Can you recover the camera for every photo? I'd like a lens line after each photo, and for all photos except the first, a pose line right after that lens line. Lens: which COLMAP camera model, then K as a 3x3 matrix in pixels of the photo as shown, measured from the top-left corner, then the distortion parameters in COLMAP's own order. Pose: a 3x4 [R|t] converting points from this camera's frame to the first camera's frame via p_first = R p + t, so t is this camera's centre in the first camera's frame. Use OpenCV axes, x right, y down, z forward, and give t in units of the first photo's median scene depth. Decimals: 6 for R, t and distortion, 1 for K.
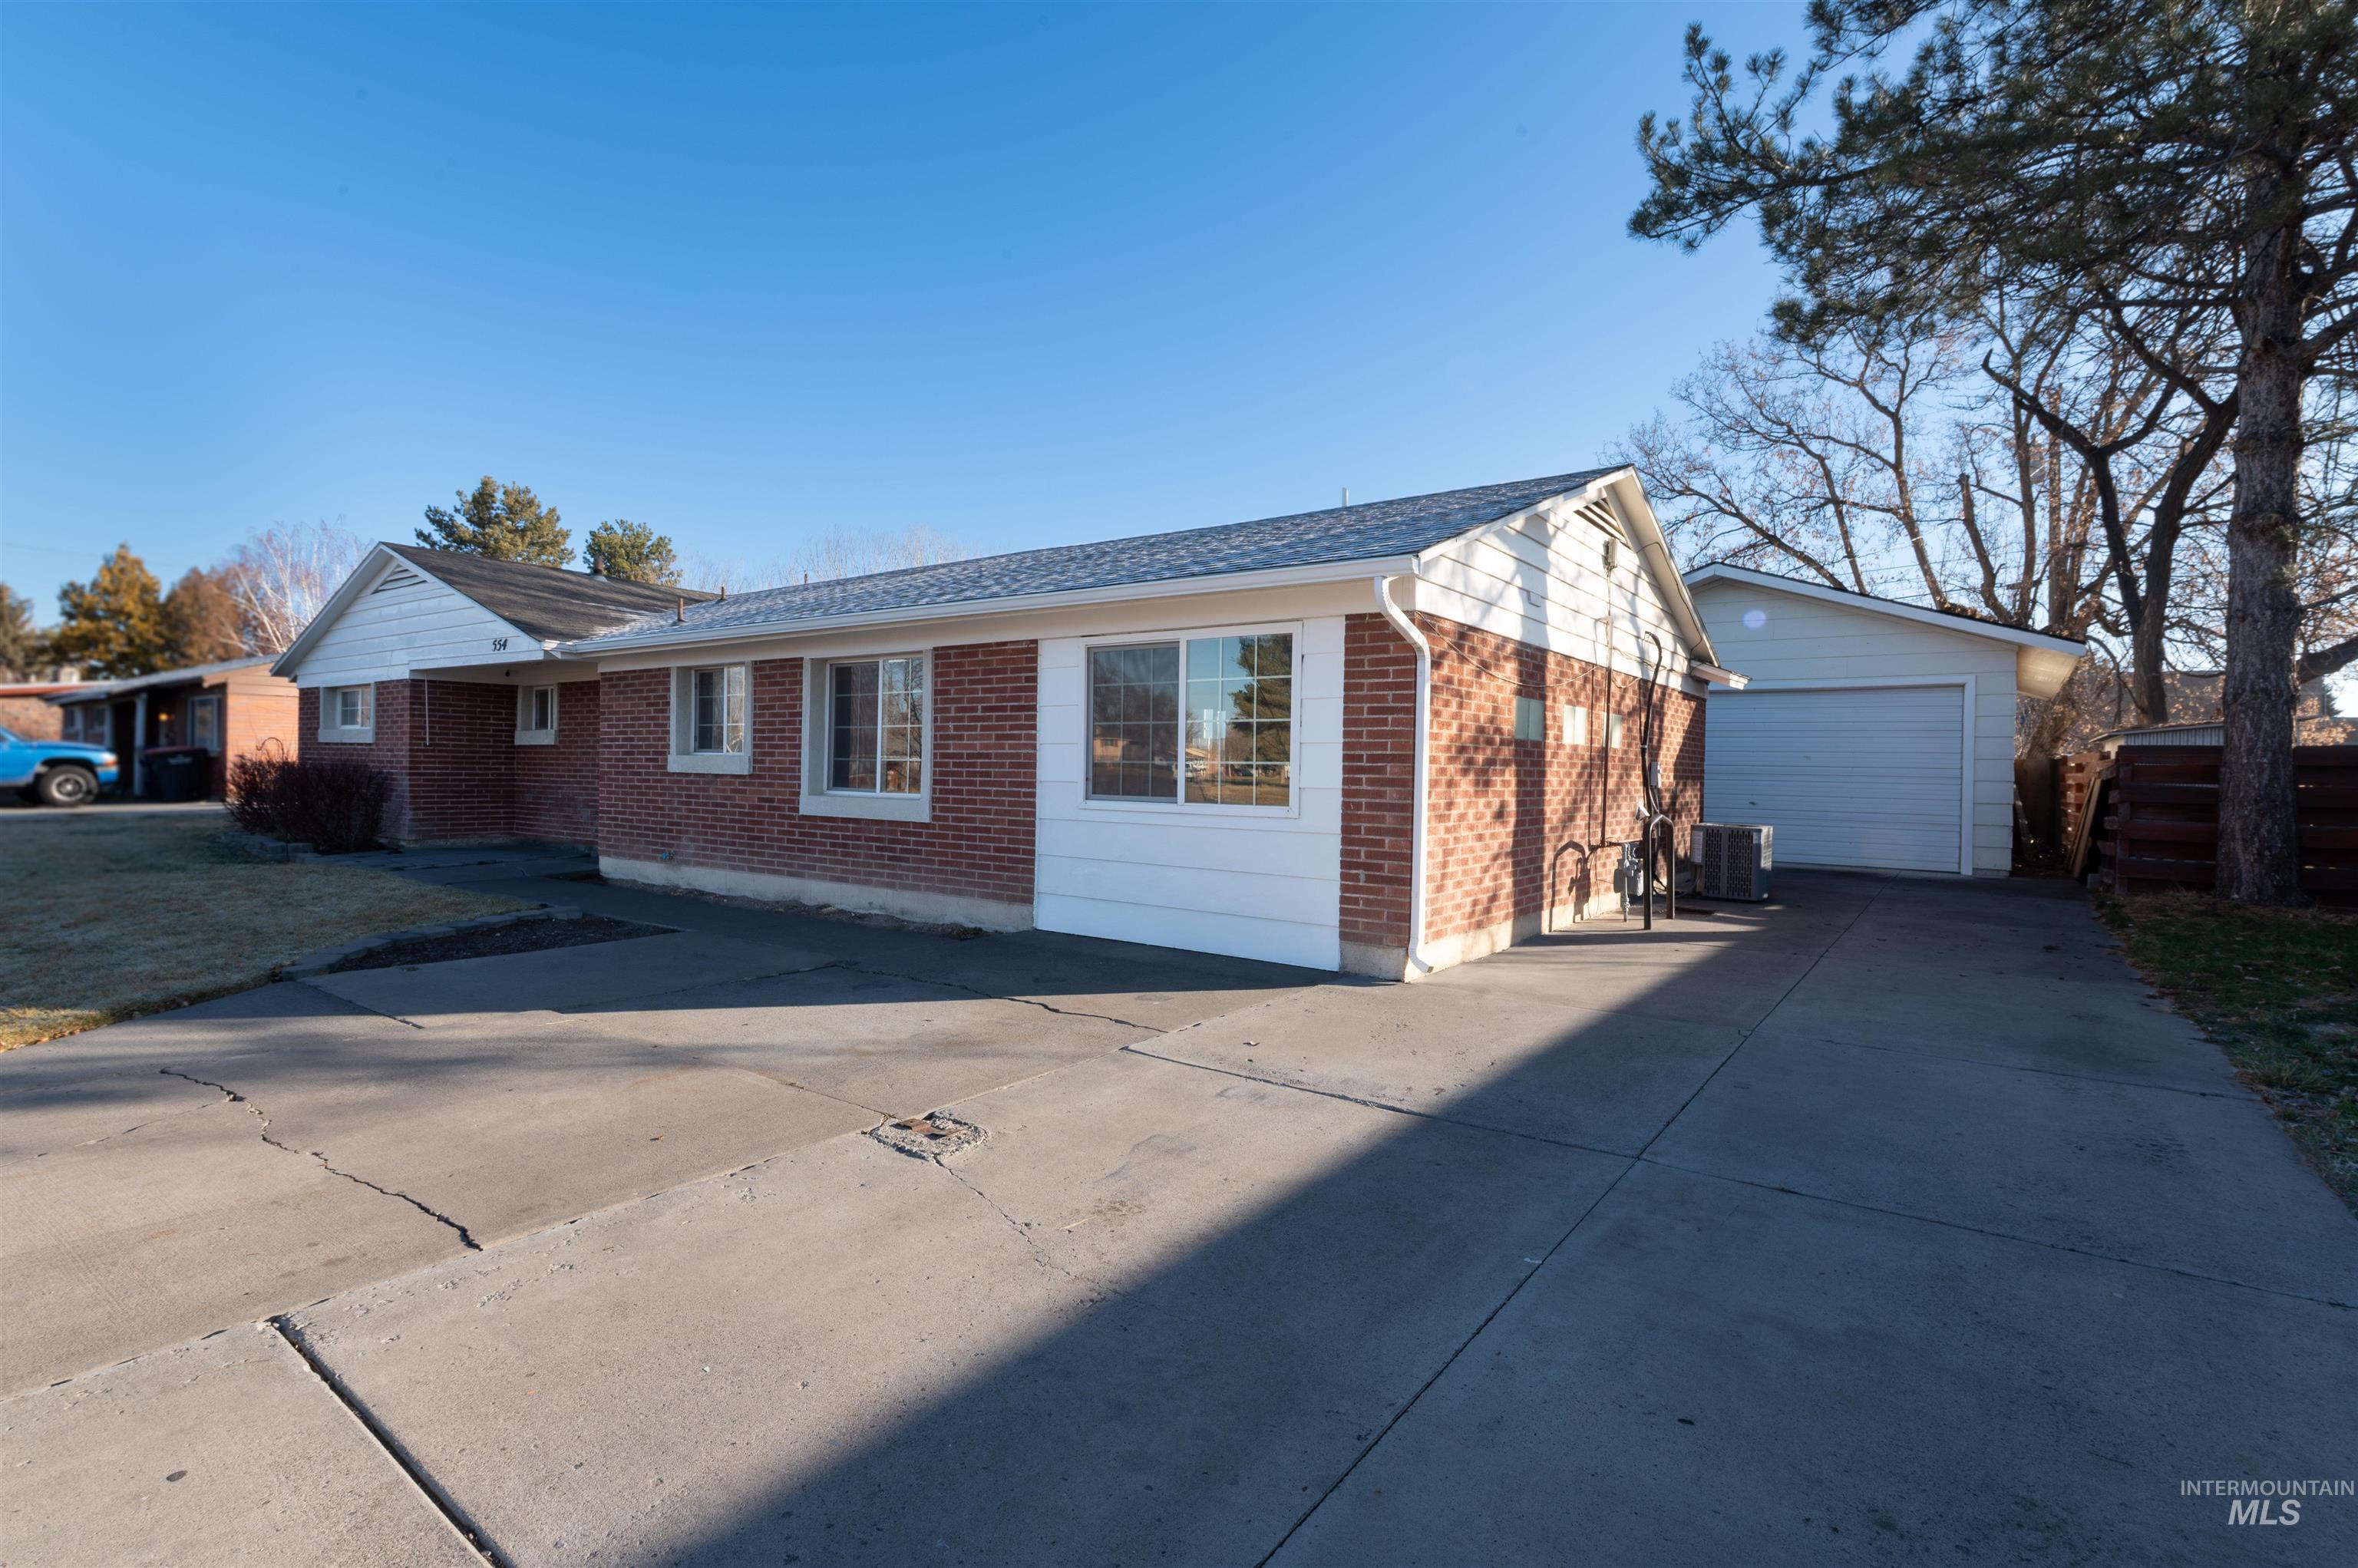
lens RADIAL K [[1079.8, 0, 1225.7], [0, 1079.8, 776.9], [0, 0, 1]] dist [-0.001774, -0.000526]
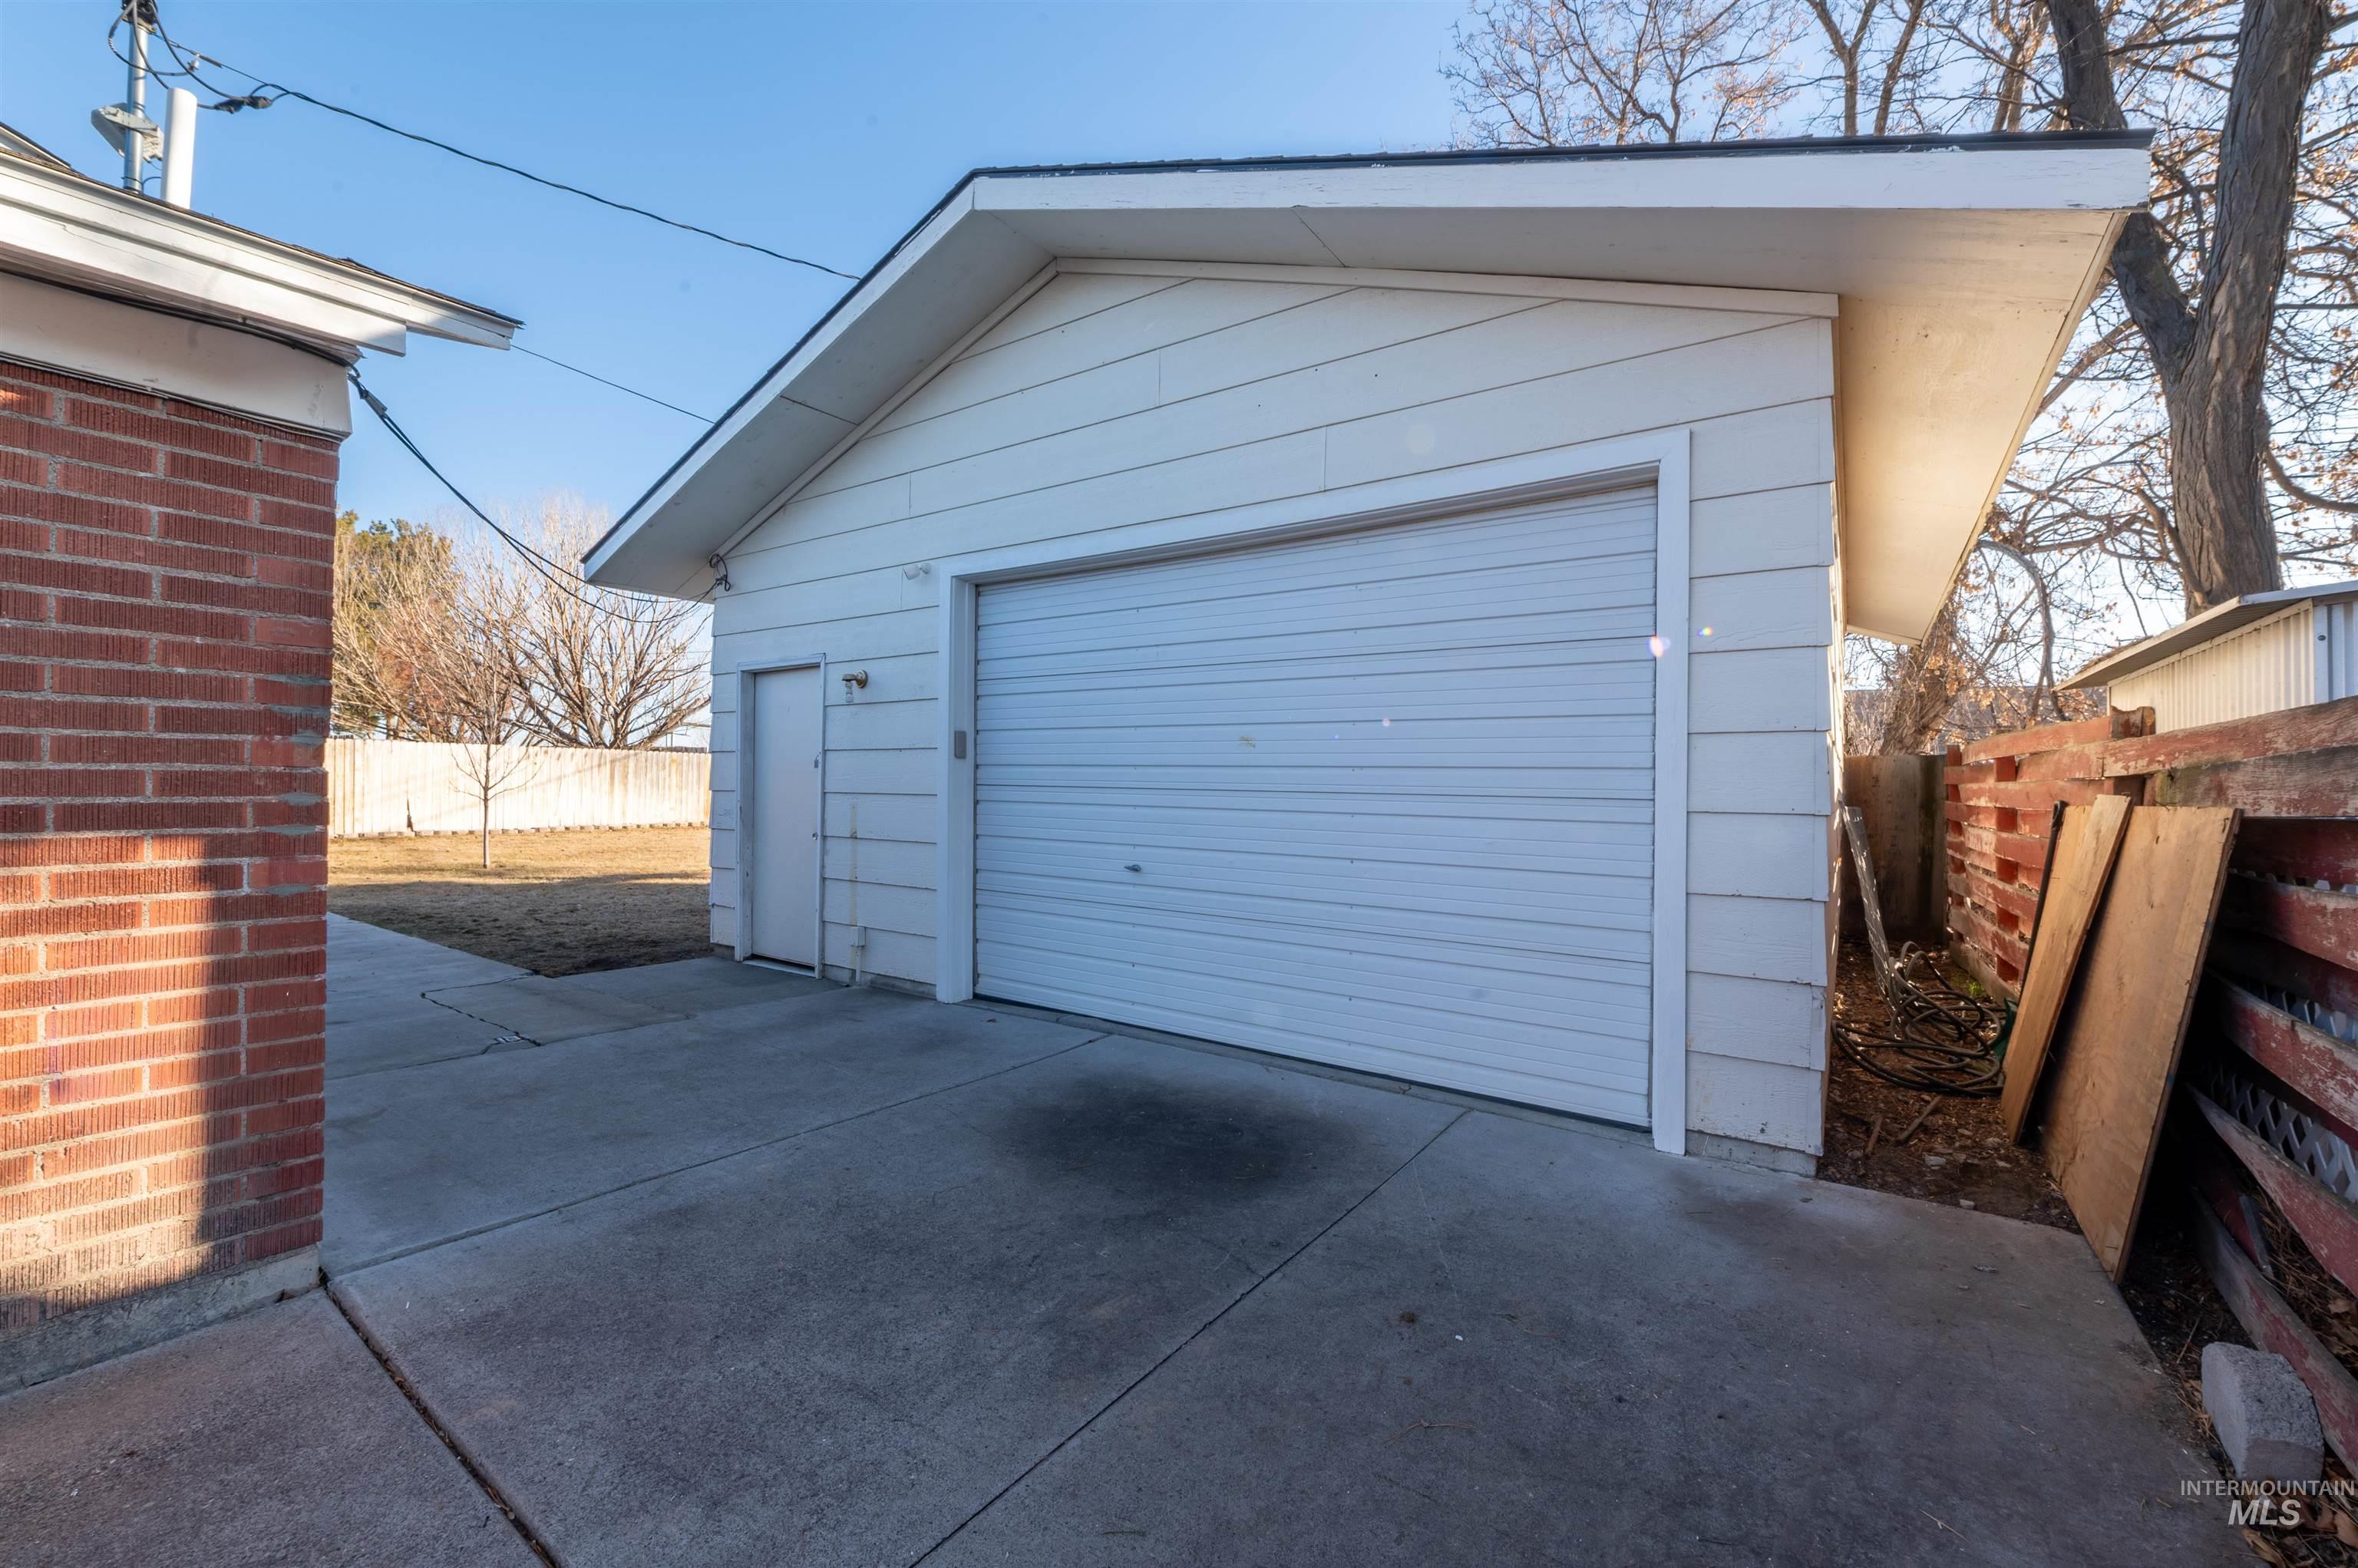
lens RADIAL K [[963.3, 0, 1179.0], [0, 963.3, 784.0], [0, 0, 1]] dist [-0.000274, -0.000018]
pose [[0.999930, -0.005715, 0.010372, 0.643217], [0.005754, 0.999976, -0.003760, -0.004011], [-0.010350, 0.003820, 0.999939, 0.865384]]
